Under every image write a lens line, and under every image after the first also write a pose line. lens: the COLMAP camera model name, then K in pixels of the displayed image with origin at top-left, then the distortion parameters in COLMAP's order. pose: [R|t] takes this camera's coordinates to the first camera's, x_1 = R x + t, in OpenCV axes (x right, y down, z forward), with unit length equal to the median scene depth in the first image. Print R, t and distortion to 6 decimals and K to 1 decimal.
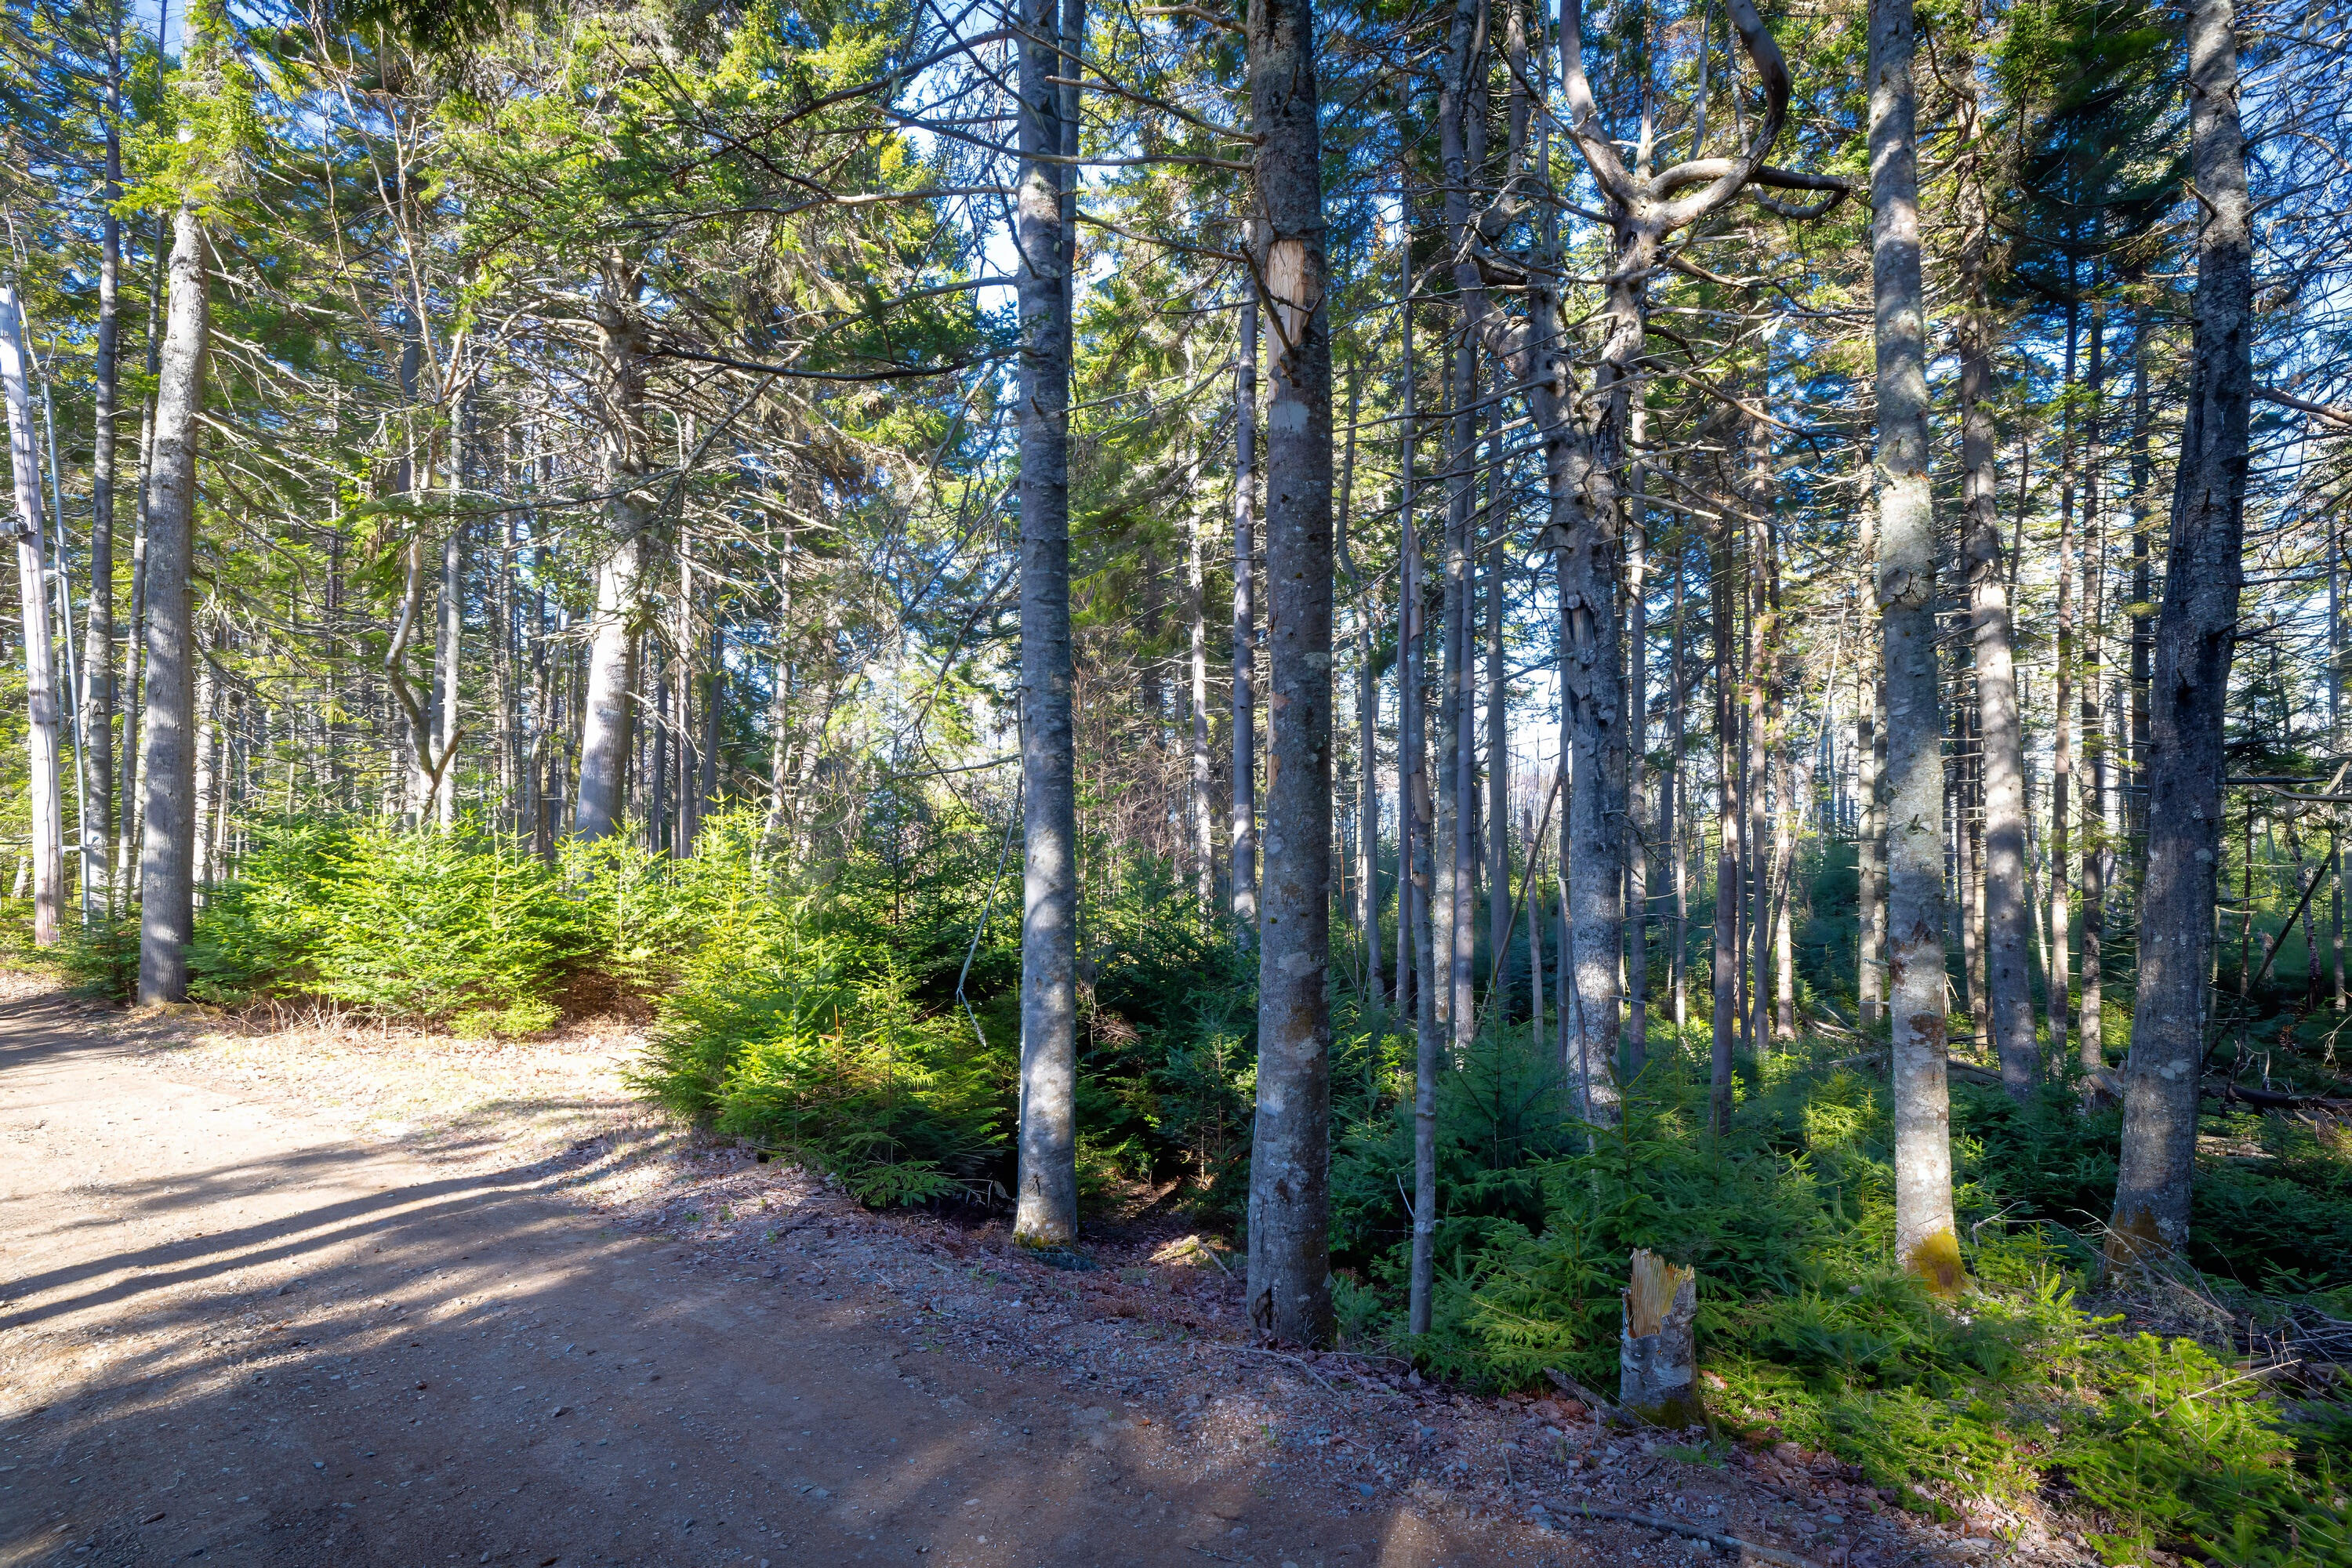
lens RADIAL K [[1125.7, 0, 1179.5], [0, 1125.7, 773.5], [0, 0, 1]] dist [-0.004124, 0.001794]
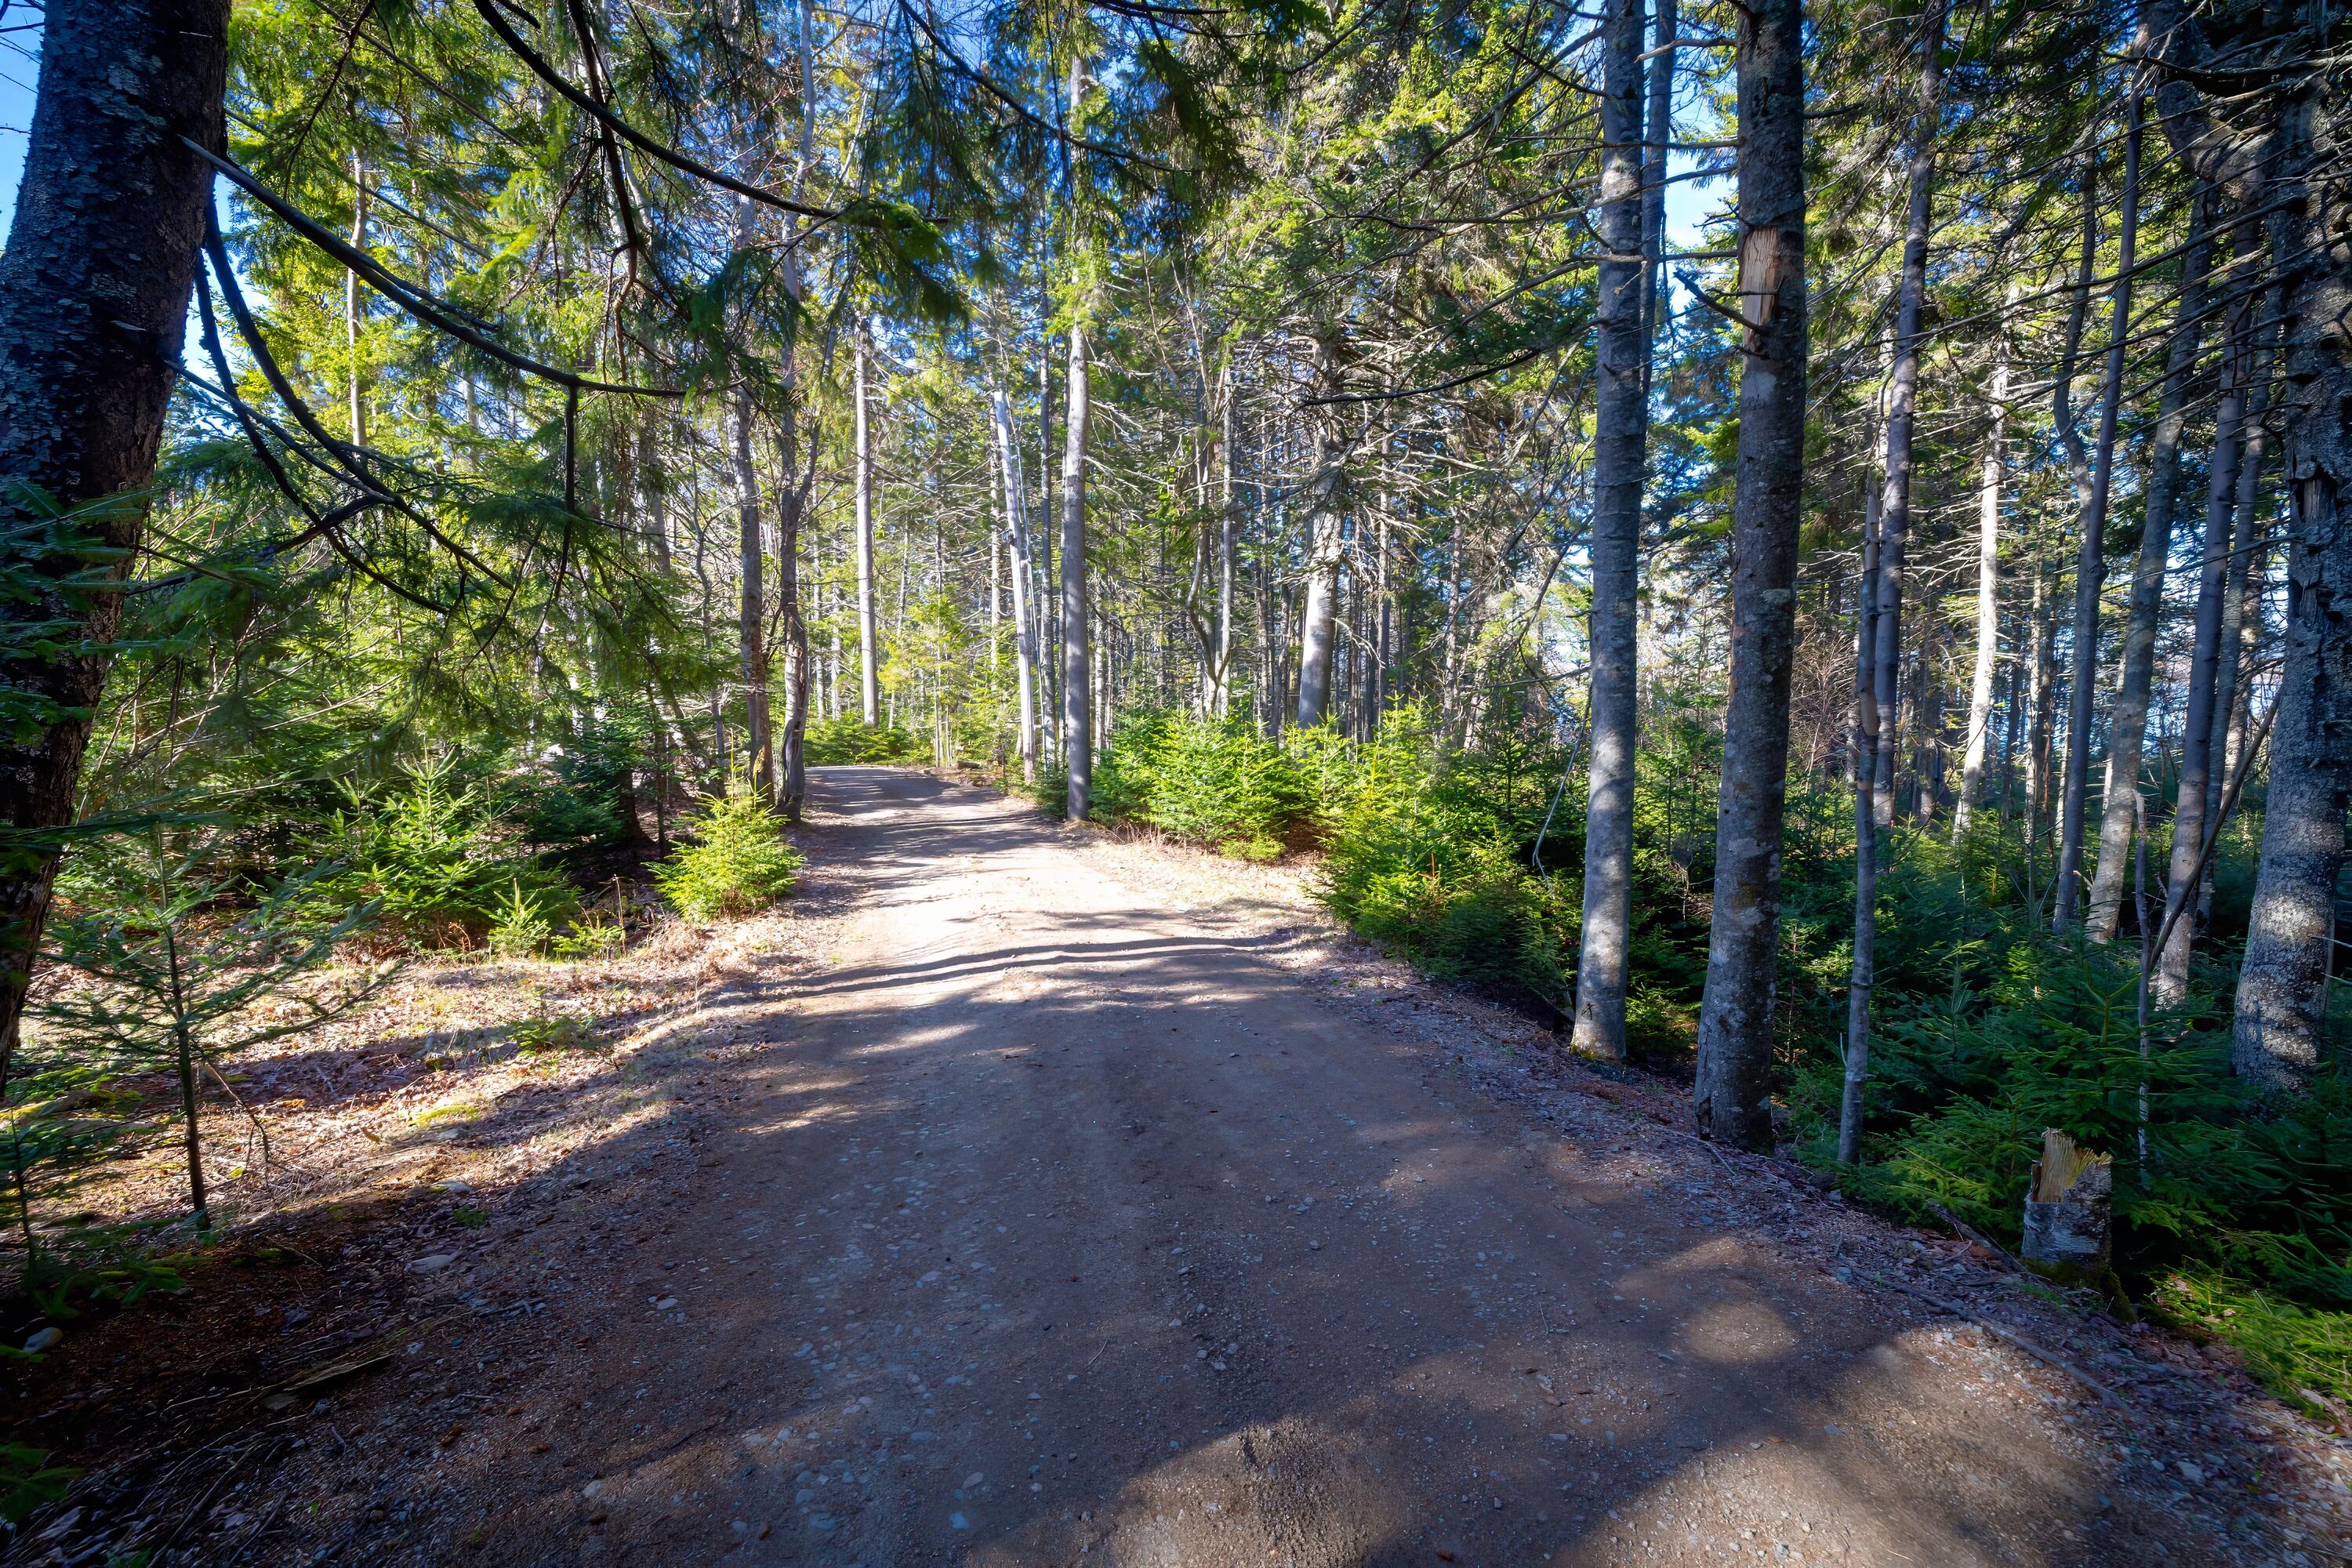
lens RADIAL K [[1014.7, 0, 1177.4], [0, 1014.7, 786.5], [0, 0, 1]] dist [-0.000860, -0.000004]
pose [[0.797597, 0.055249, -0.600655, 0.125254], [0.015871, 0.993529, 0.112460, -0.014743], [0.602982, -0.099231, 0.791559, -0.111240]]
